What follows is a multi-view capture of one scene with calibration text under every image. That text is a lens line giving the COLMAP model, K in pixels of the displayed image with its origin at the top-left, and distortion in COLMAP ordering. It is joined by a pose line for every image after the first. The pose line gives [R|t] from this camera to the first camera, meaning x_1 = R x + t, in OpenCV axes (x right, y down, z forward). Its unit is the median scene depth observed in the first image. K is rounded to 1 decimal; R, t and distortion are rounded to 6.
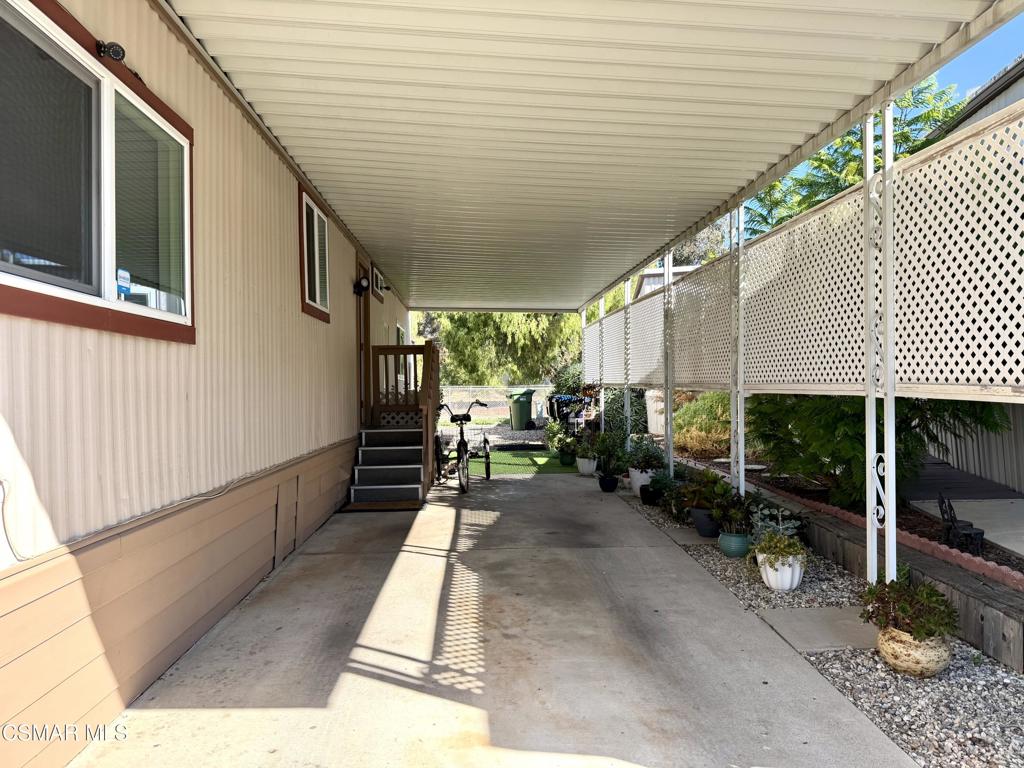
lens RADIAL K [[714.5, 0, 512.0], [0, 714.5, 384.0], [0, 0, 1]] dist [0.002128, 0.000406]
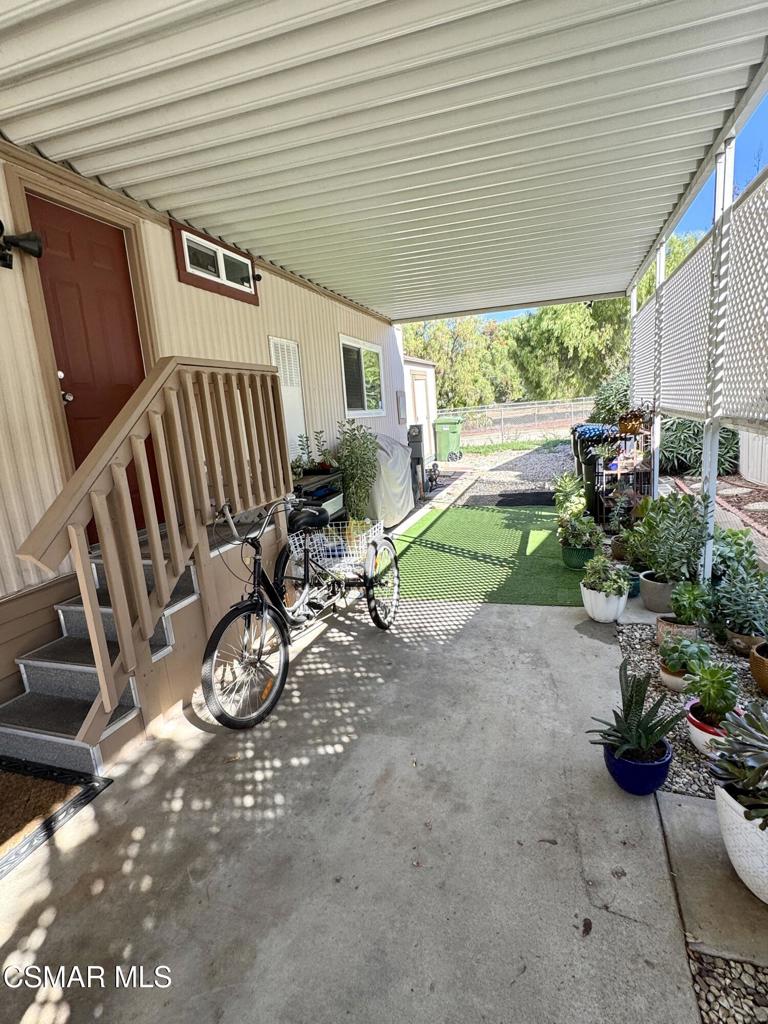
lens RADIAL K [[503.7, 0, 384.0], [0, 503.7, 512.0], [0, 0, 1]] dist [0.001583, 0.000237]
pose [[0.925754, 0.012177, -0.377930, 0.073951], [0.070869, 0.976182, 0.205050, -0.016511], [0.371426, -0.216609, 0.902842, 0.515342]]
